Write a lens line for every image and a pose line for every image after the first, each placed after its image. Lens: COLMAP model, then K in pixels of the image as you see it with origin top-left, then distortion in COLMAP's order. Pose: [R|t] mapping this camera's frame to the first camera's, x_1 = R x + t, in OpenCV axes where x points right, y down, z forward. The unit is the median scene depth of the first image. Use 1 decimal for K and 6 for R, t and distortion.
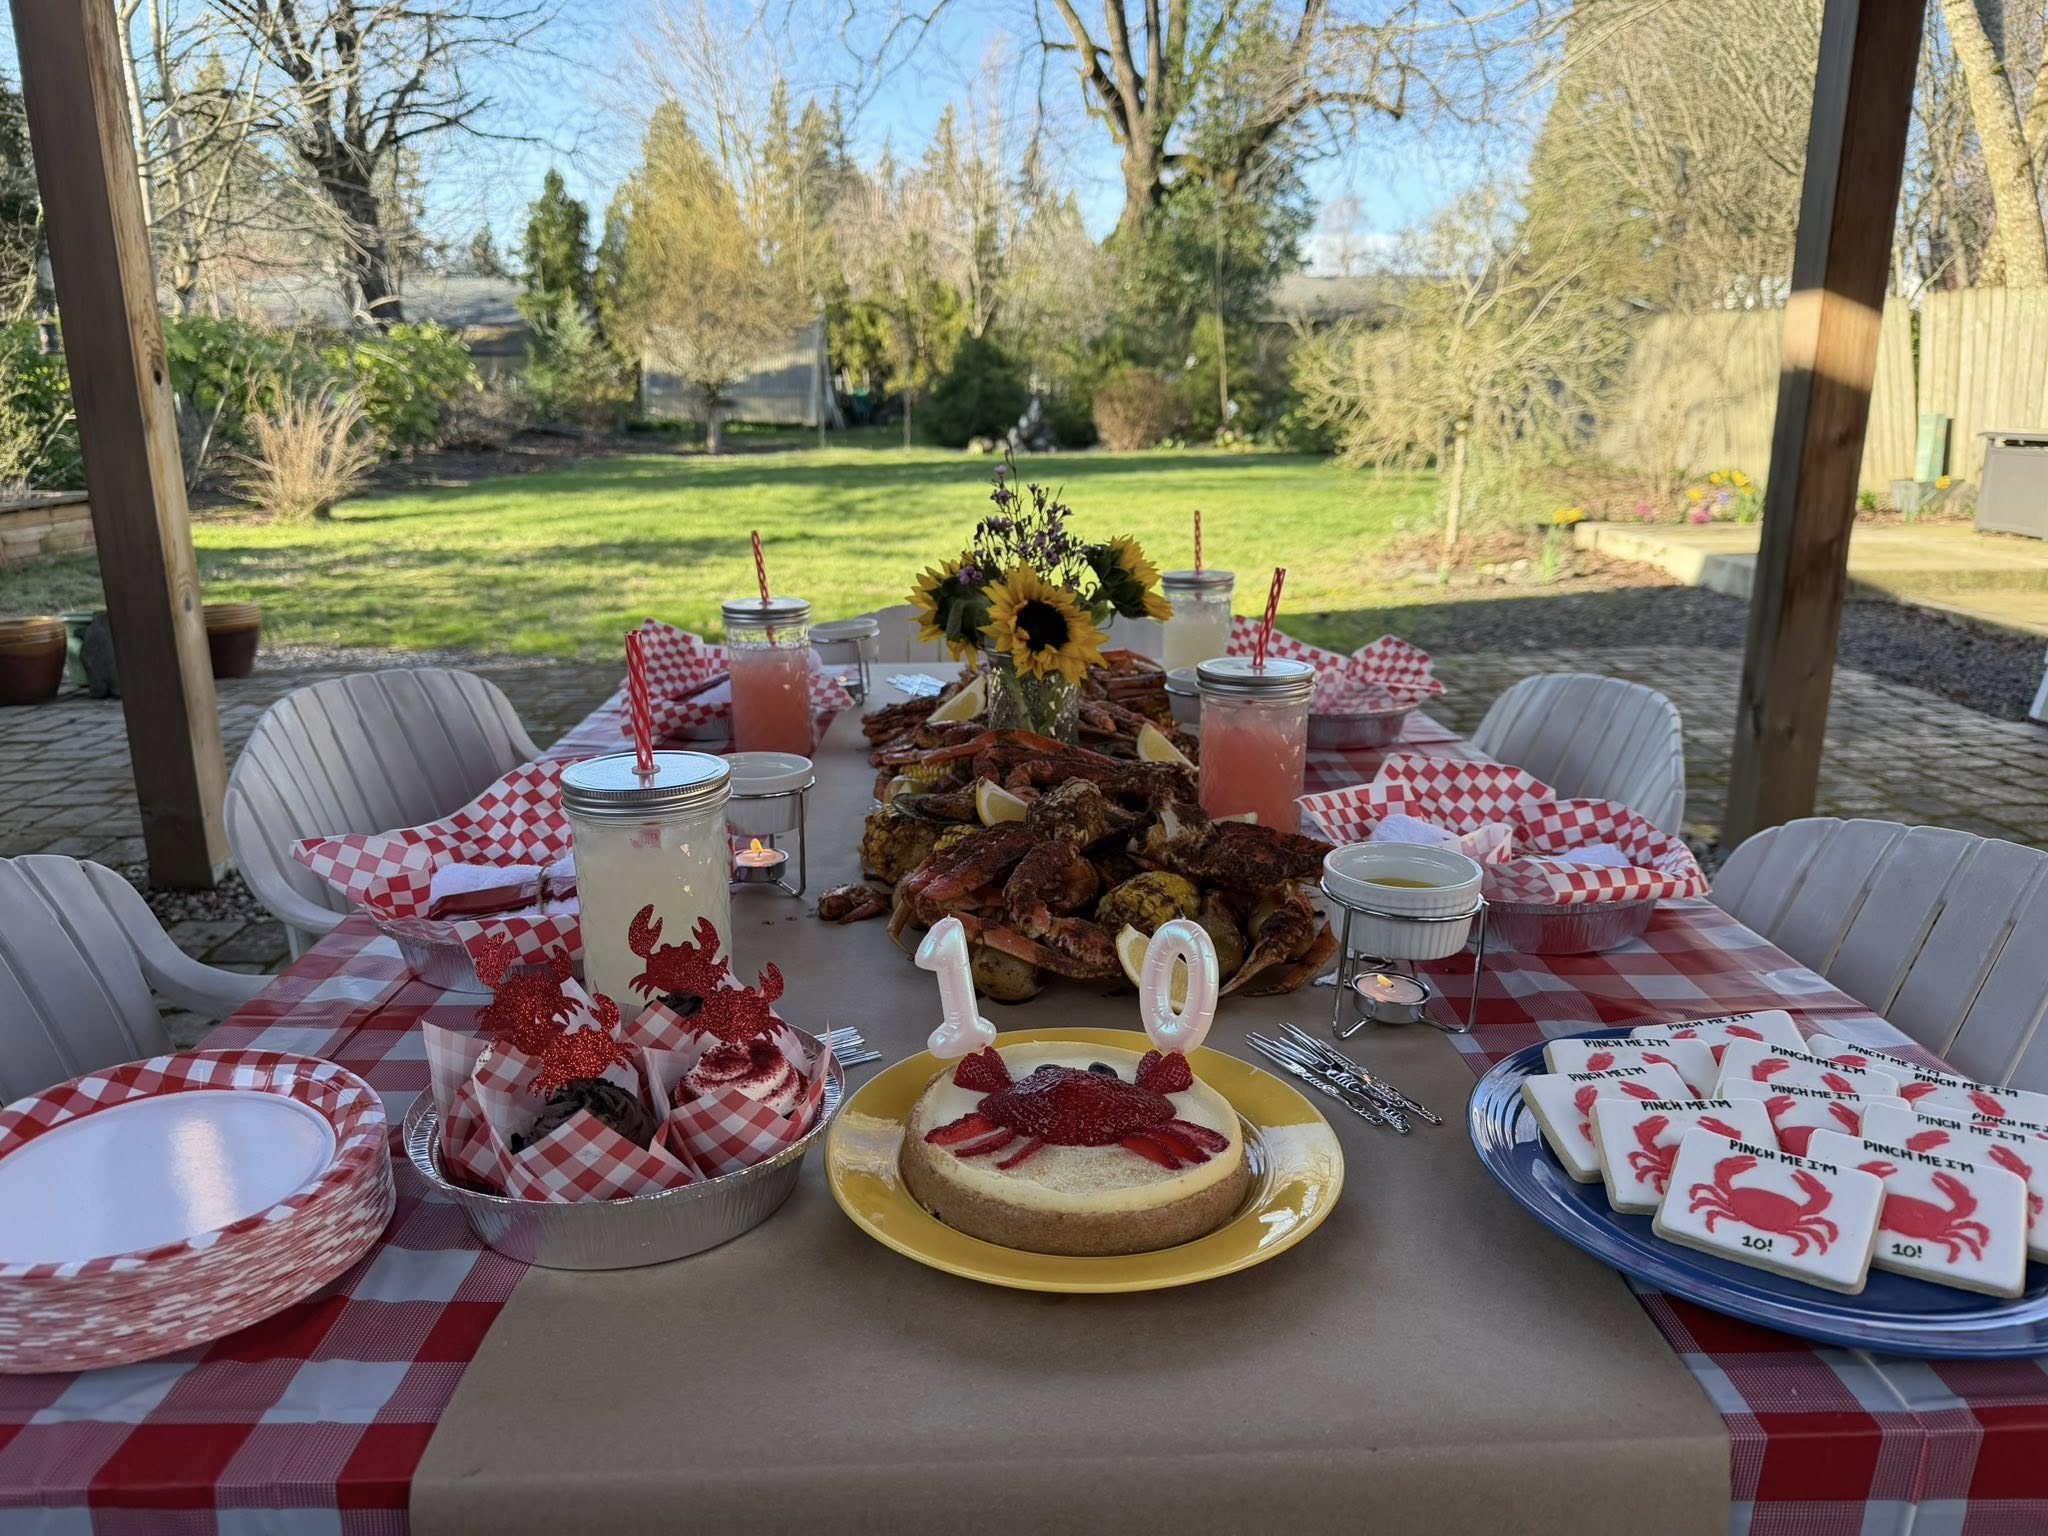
lens RADIAL K [[1498.3, 0, 1024.0], [0, 1498.3, 768.0], [0, 0, 1]] dist [0.044285, -0.108520]
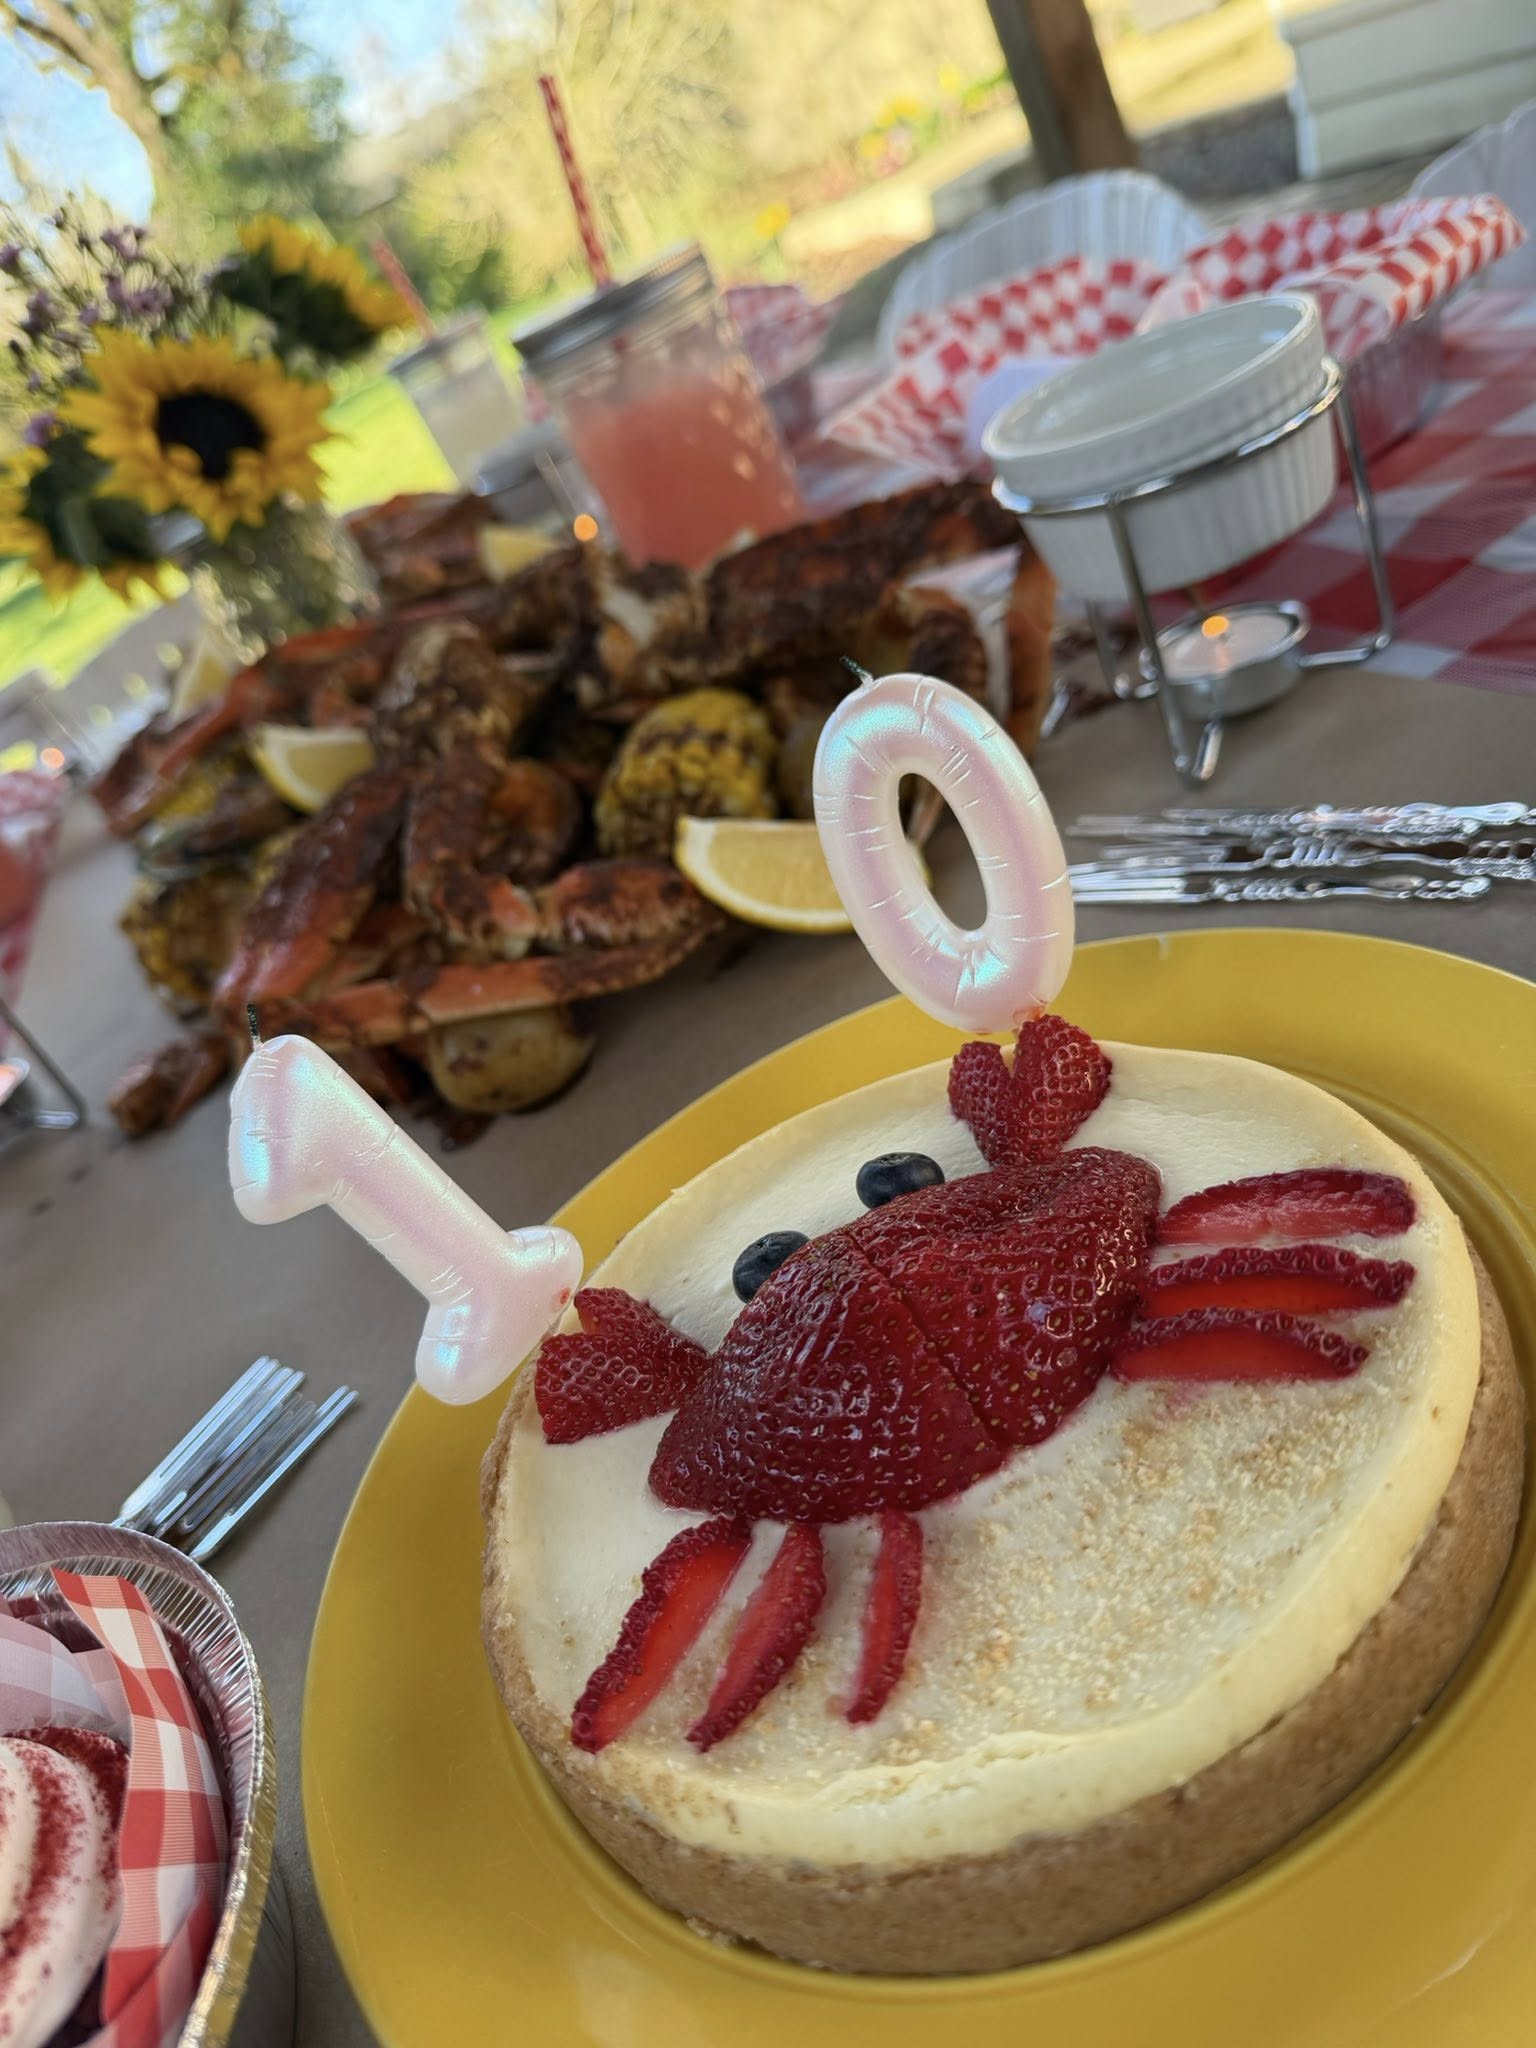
lens RADIAL K [[1498.3, 0, 781.3], [0, 1498.3, 996.8], [0, 0, 1]] dist [0.044285, -0.108520]
pose [[0.833214, -0.536095, 0.135483, 0.004115], [0.499237, 0.834688, 0.232504, 0.057094], [-0.237730, -0.126087, 0.963113, 0.536125]]
